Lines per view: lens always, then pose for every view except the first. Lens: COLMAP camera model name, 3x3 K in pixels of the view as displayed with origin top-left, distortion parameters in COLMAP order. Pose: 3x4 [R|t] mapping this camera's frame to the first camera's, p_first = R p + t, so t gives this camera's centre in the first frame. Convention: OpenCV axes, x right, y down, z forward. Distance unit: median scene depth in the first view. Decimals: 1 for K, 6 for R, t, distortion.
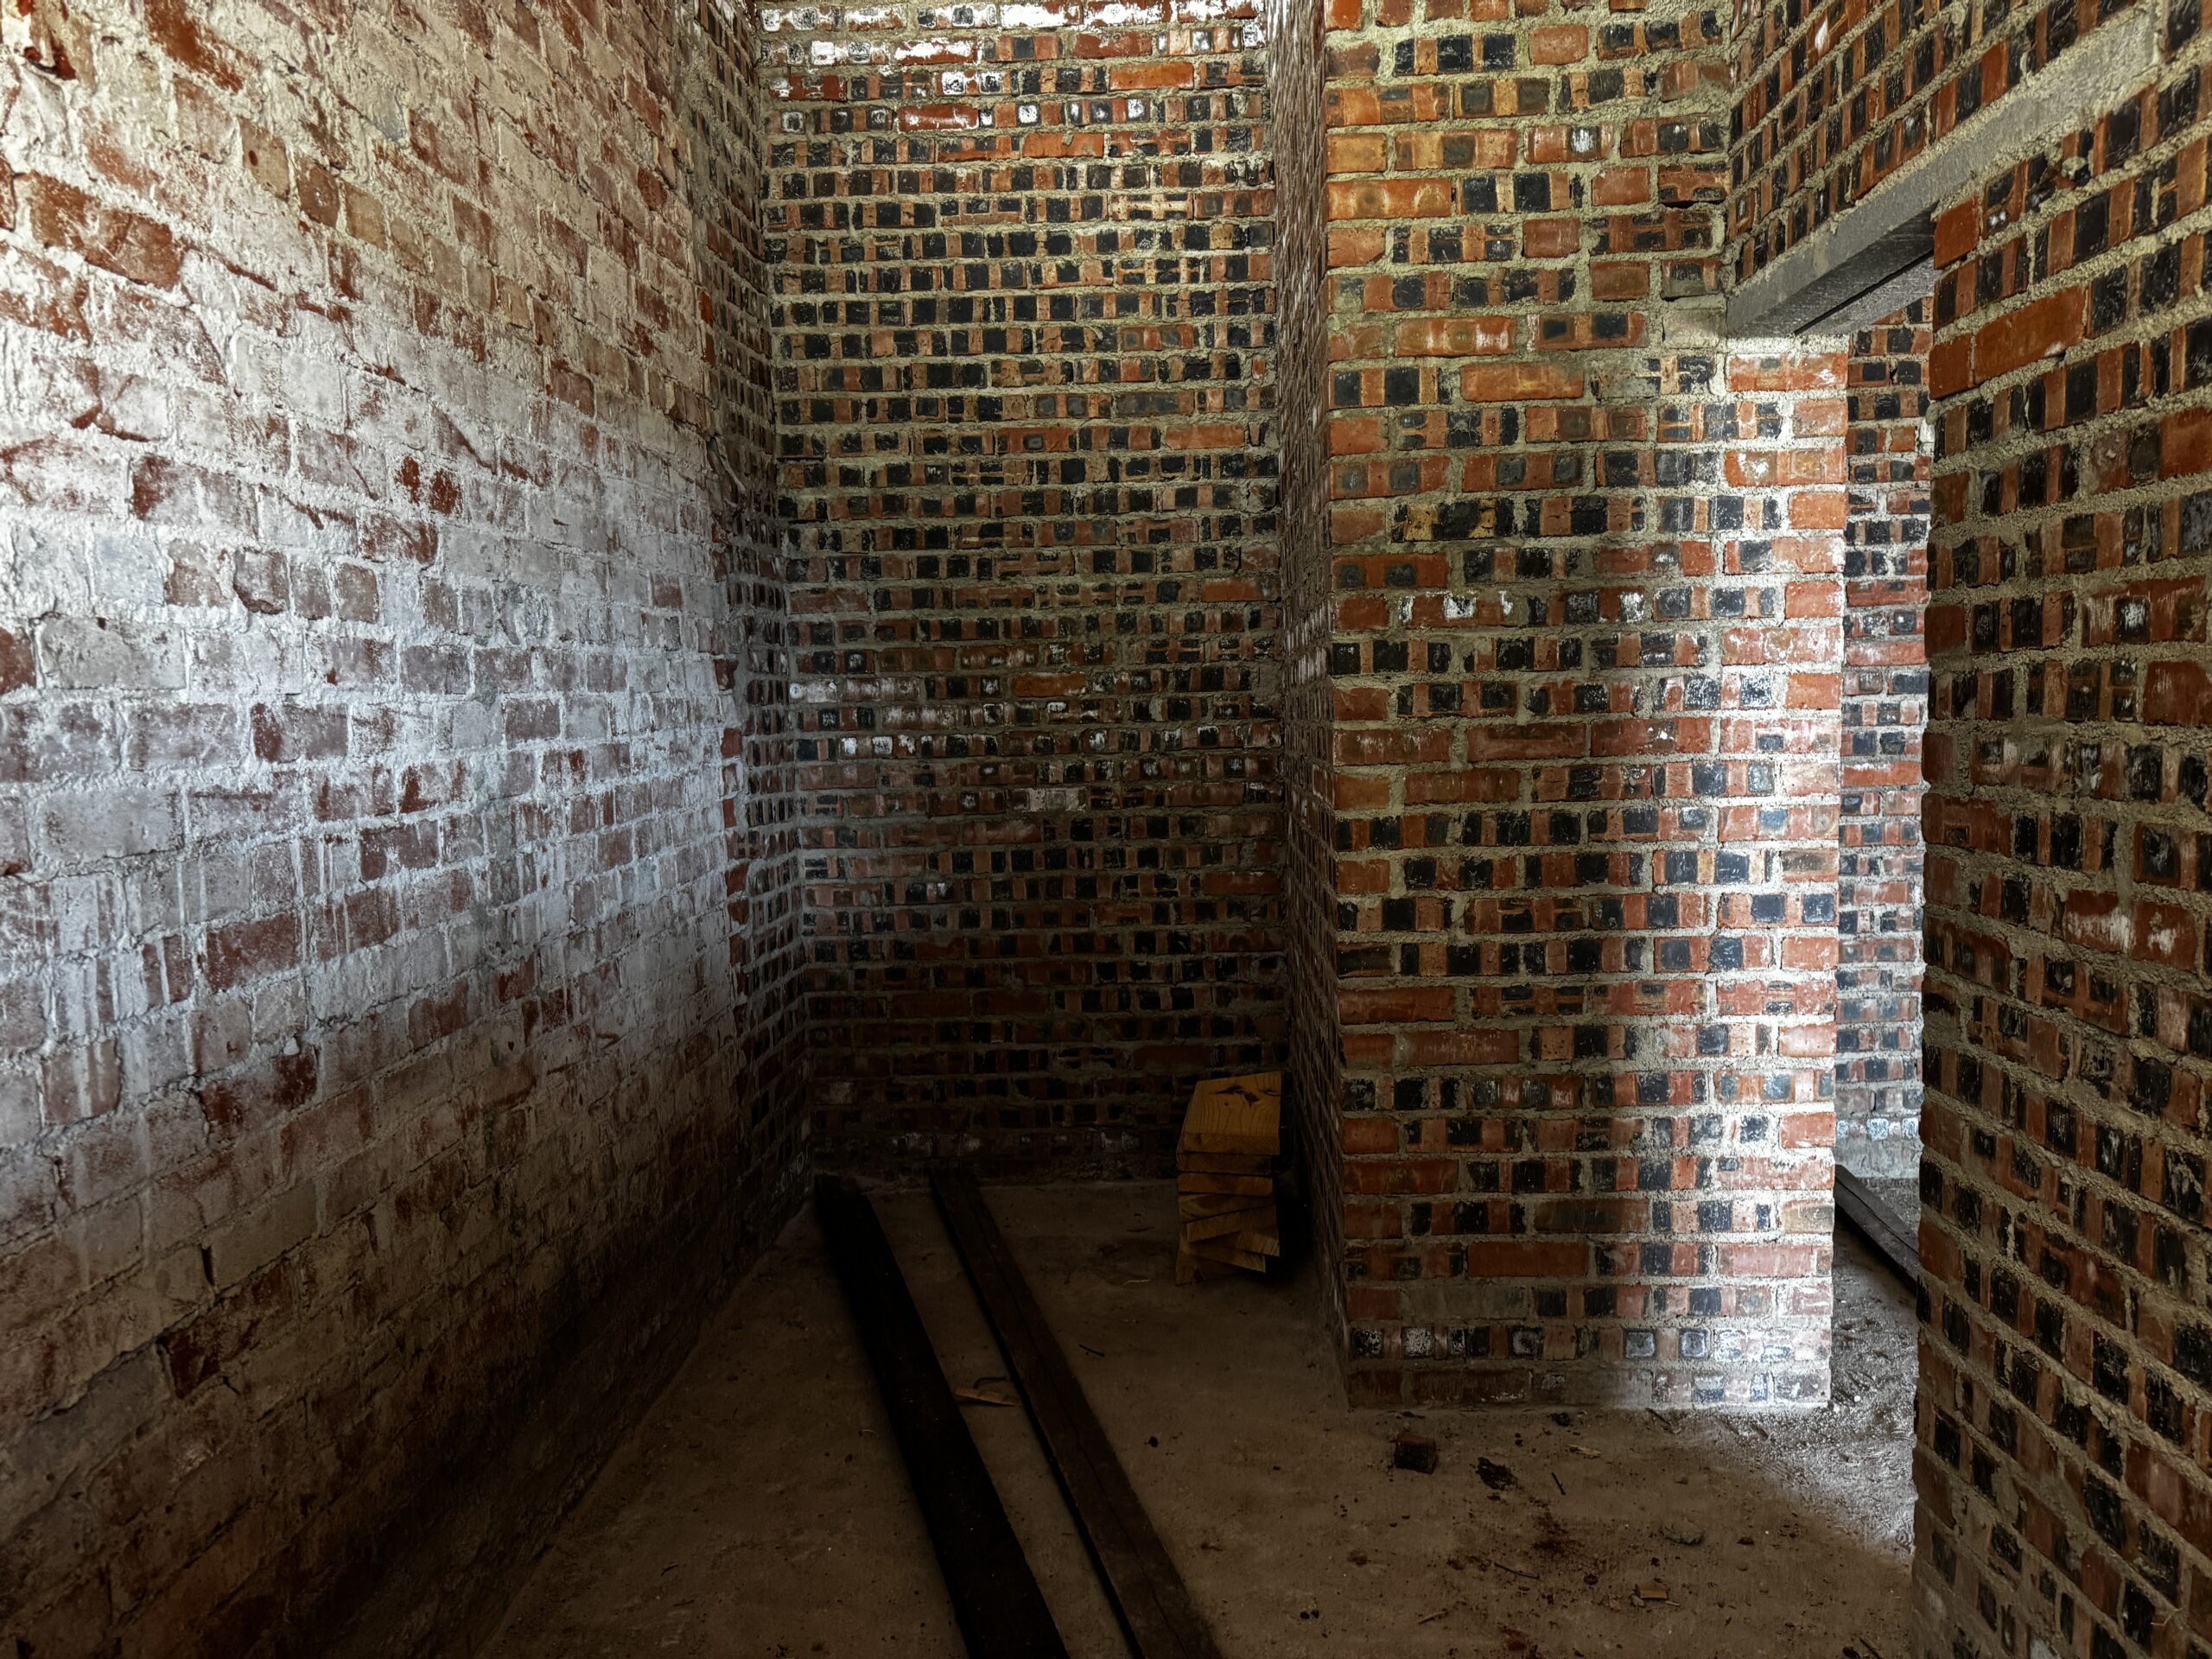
lens RADIAL K [[1585.4, 0, 1096.8], [0, 1585.4, 826.5], [0, 0, 1]] dist [0.068060, -0.016603]
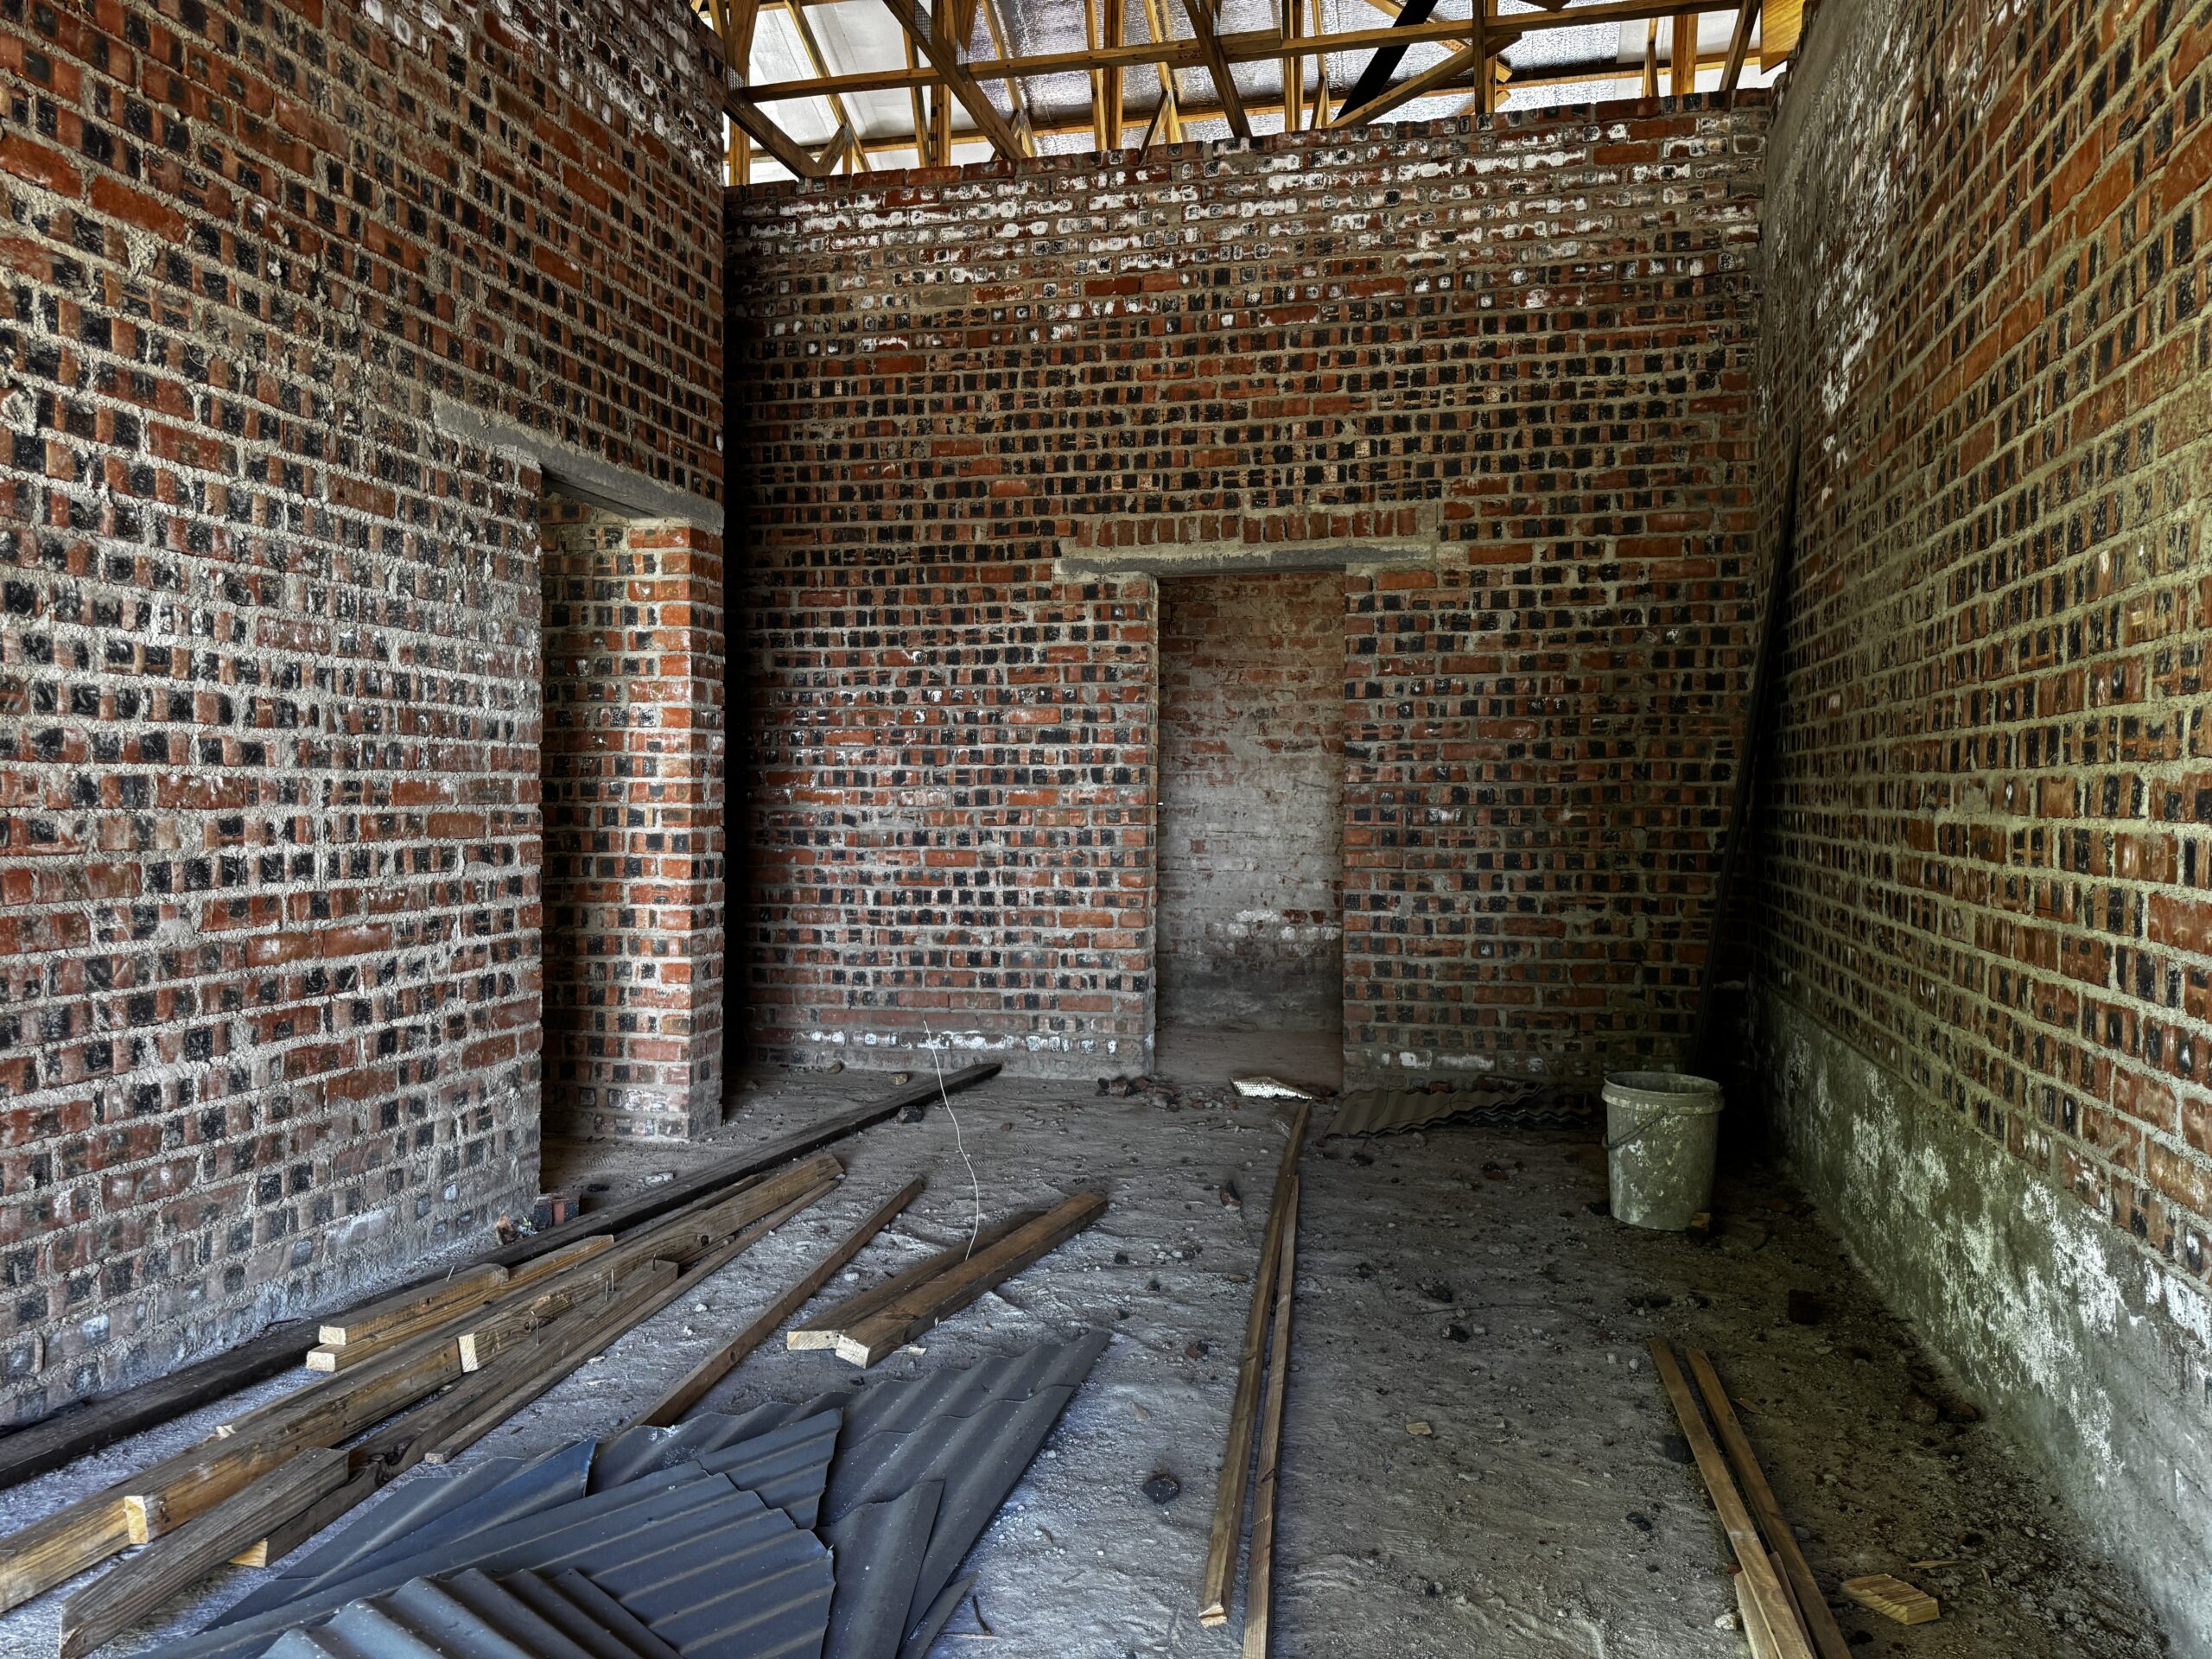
lens RADIAL K [[1585.4, 0, 1113.9], [0, 1585.4, 828.6], [0, 0, 1]] dist [0.068060, -0.016603]
pose [[0.977912, 0.035503, -0.205979, 1.252616], [-0.048638, 0.997069, -0.059058, 0.113666], [0.203279, 0.067772, 0.976773, -0.578233]]
